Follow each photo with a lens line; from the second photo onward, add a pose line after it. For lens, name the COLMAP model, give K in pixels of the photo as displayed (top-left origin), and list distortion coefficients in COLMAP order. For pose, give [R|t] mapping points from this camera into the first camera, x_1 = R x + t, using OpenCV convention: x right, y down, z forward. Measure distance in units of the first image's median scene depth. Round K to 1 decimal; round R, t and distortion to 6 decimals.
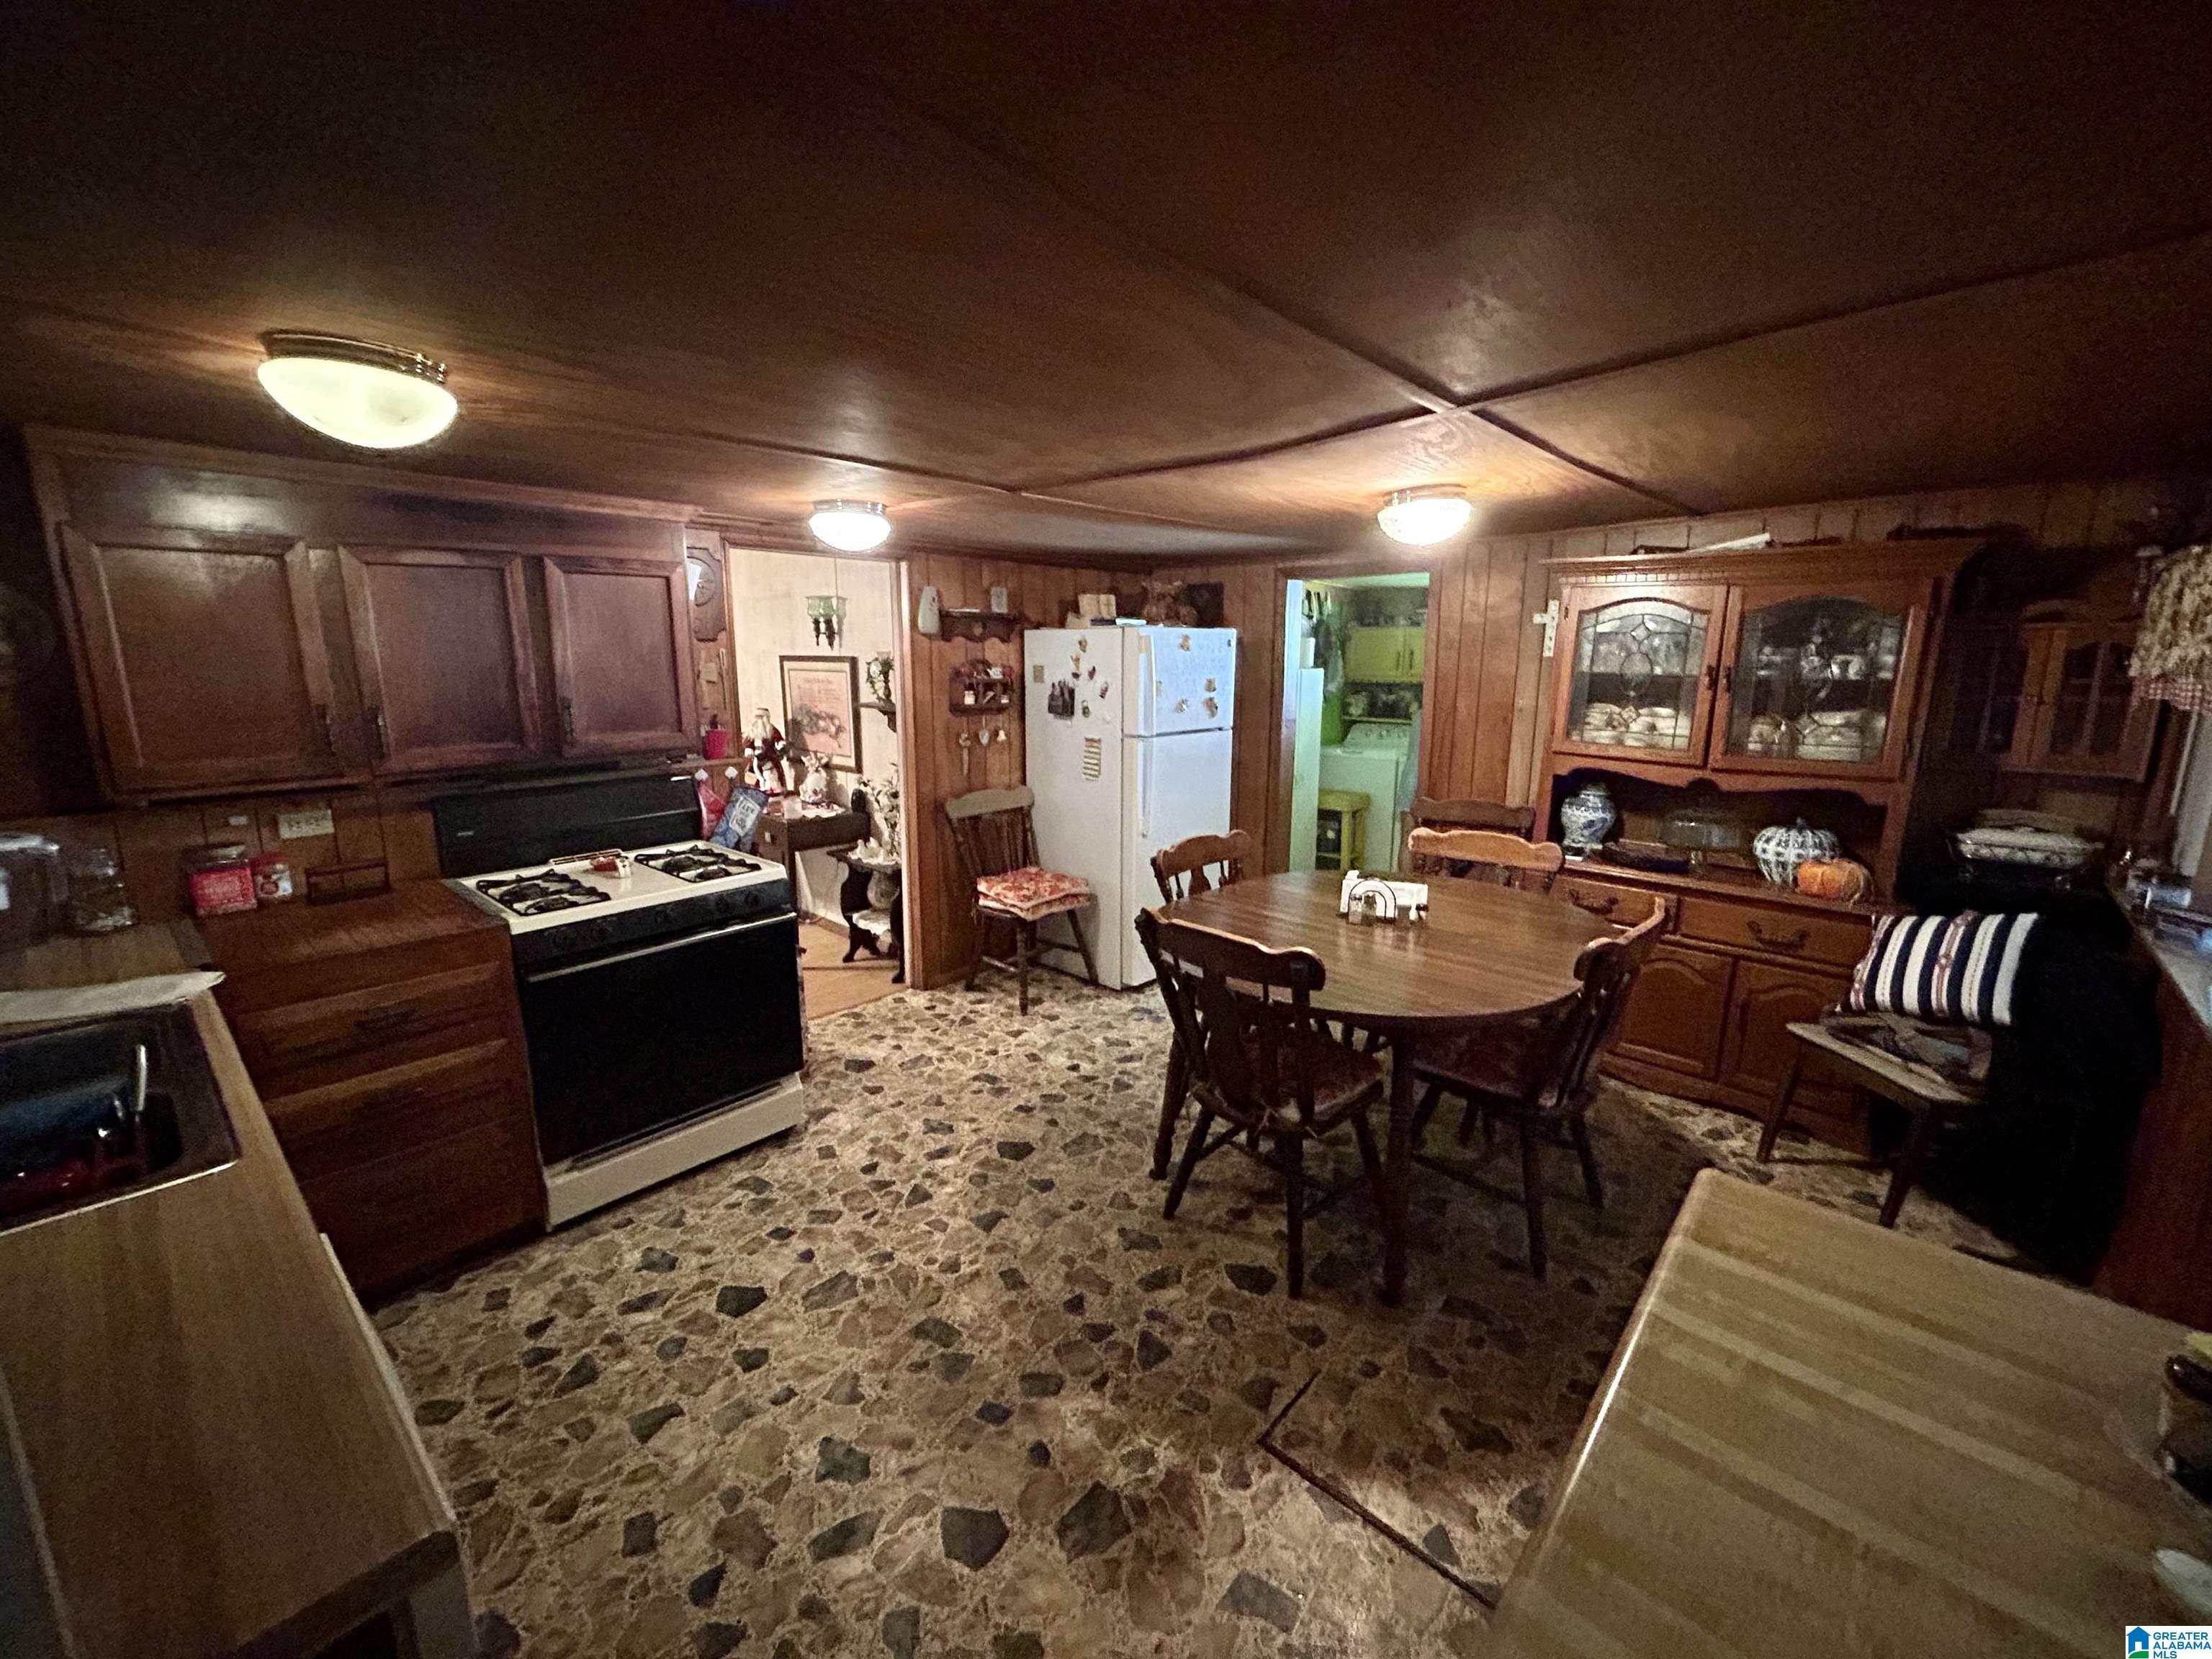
lens RADIAL K [[904.9, 0, 1101.4], [0, 904.9, 828.5], [0, 0, 1]] dist [0.000563, 0.001091]
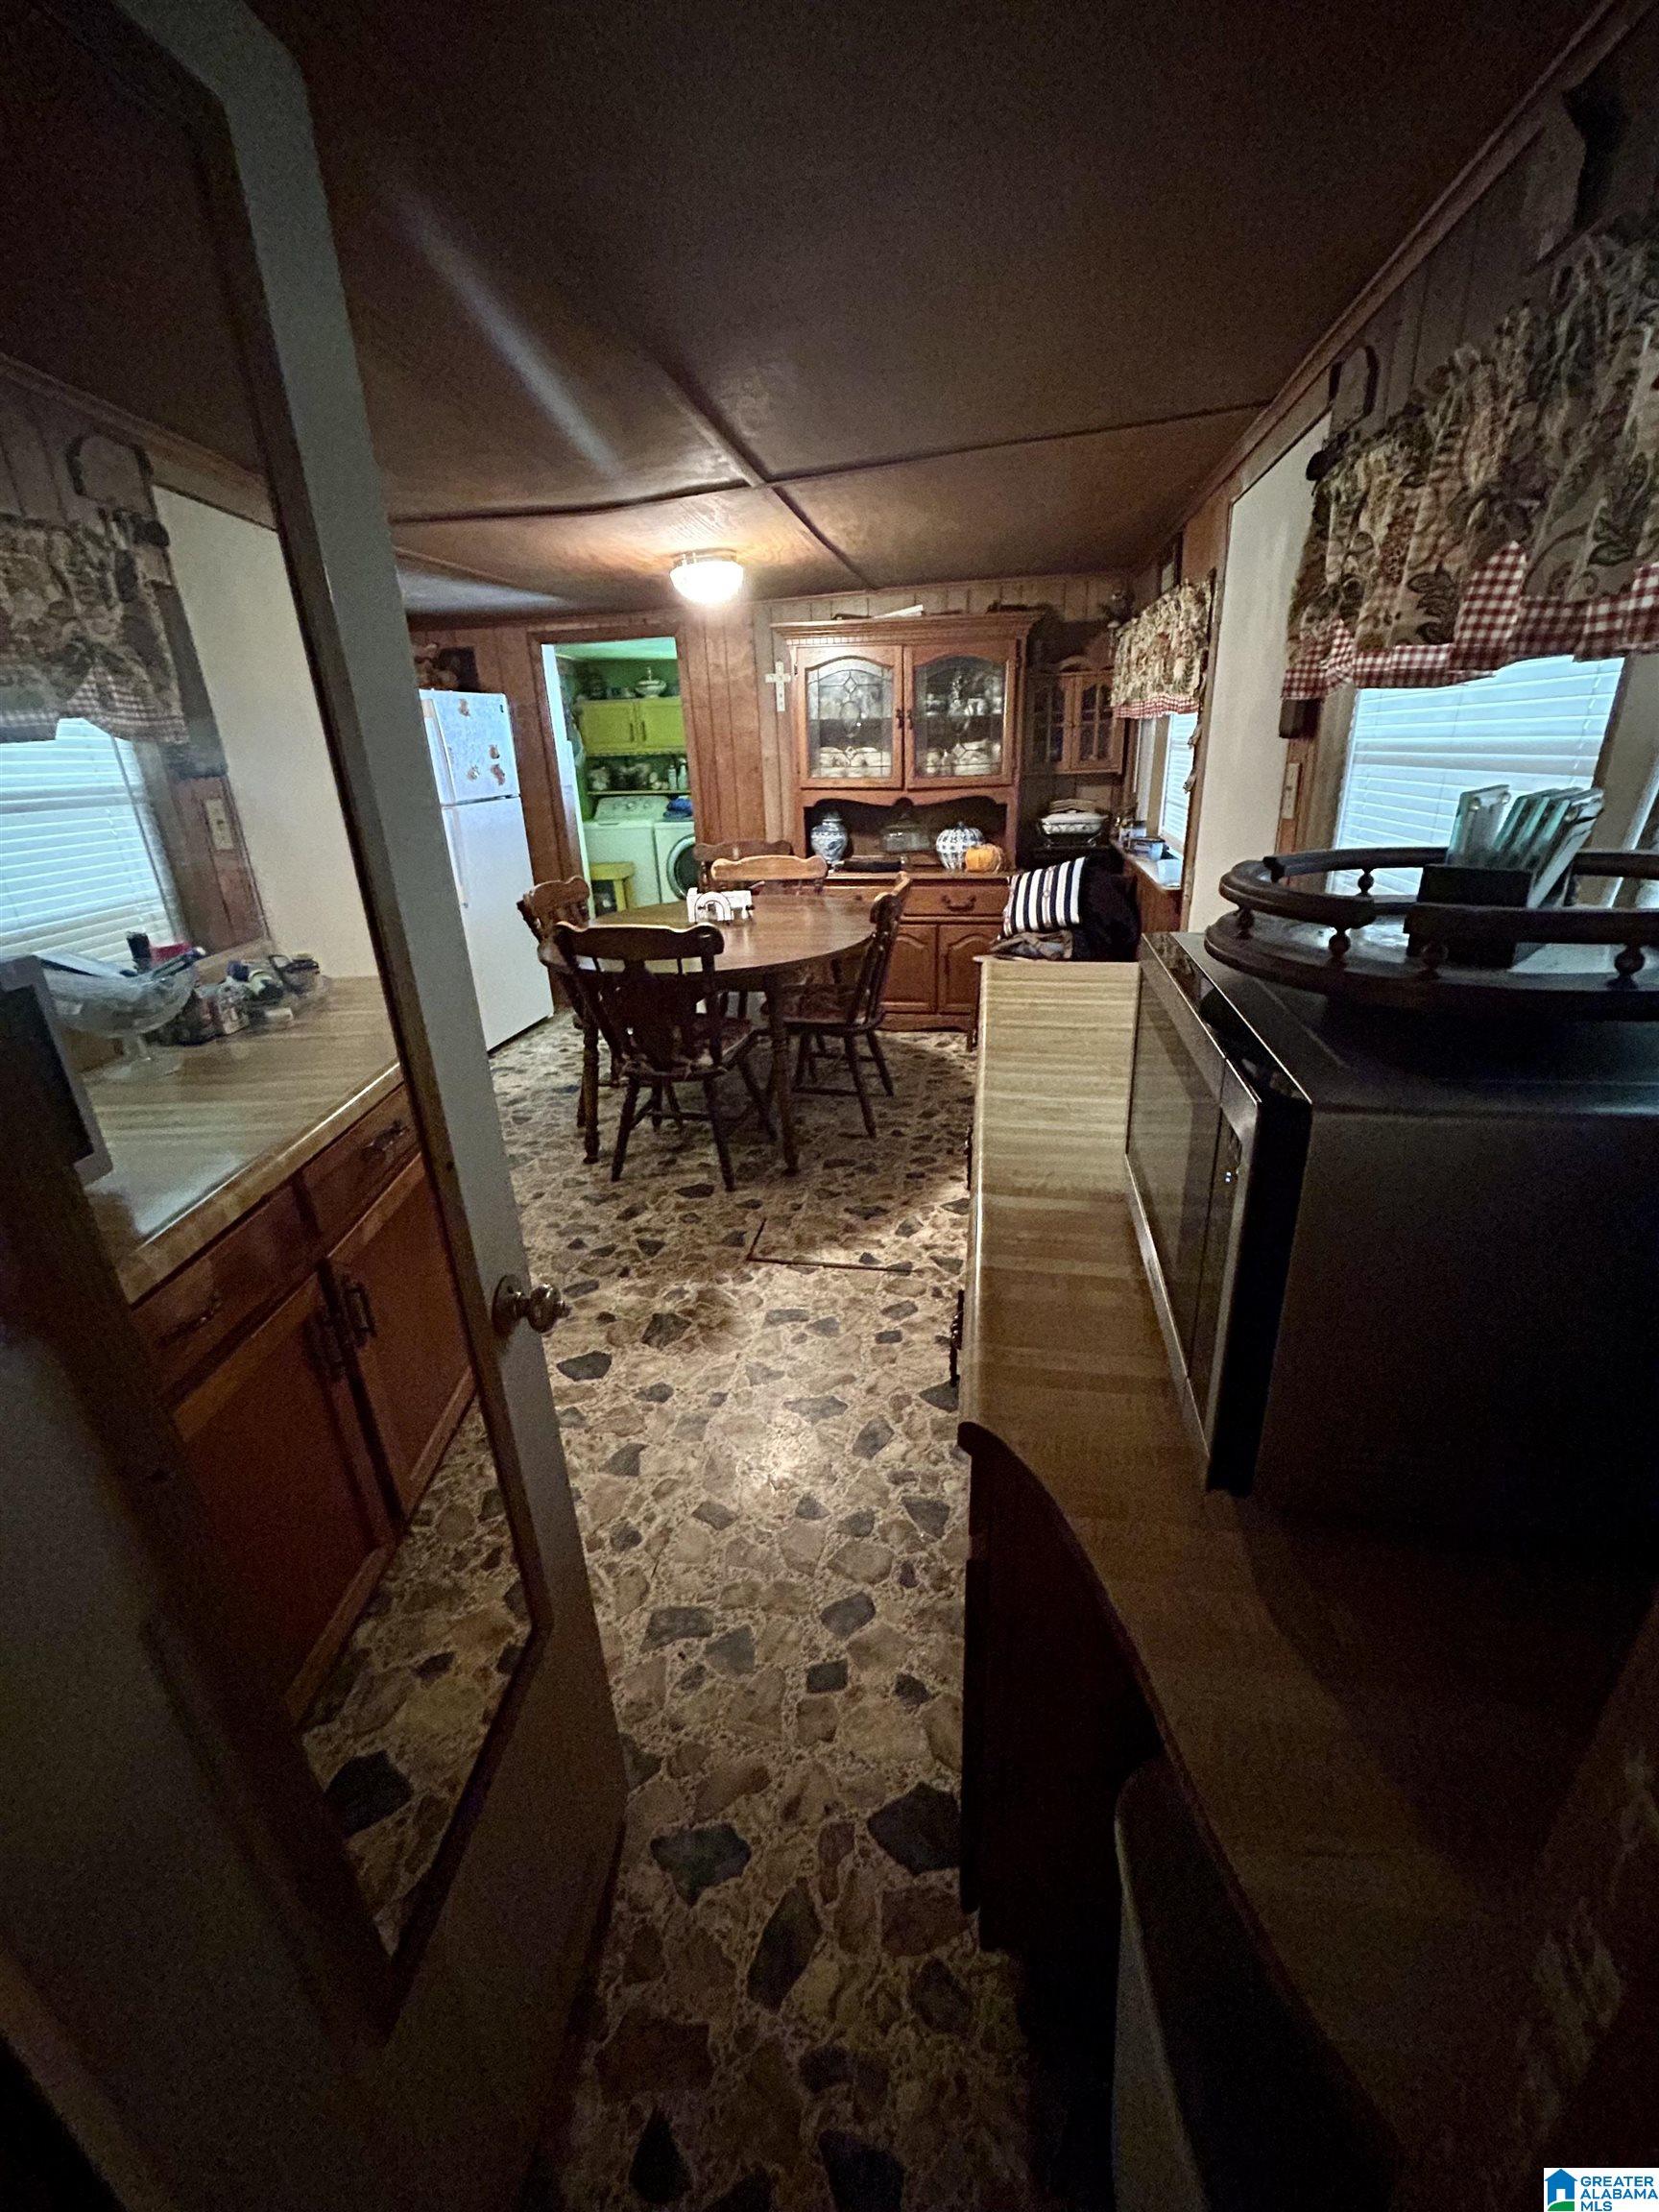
lens RADIAL K [[904.9, 0, 831.5], [0, 904.9, 1103.6], [0, 0, 1]] dist [0.000563, 0.001091]
pose [[0.838785, -0.235394, 0.490947, -0.236047], [0.142775, 0.965250, 0.218876, 0.086266], [-0.525409, -0.113495, 0.843246, -0.175617]]
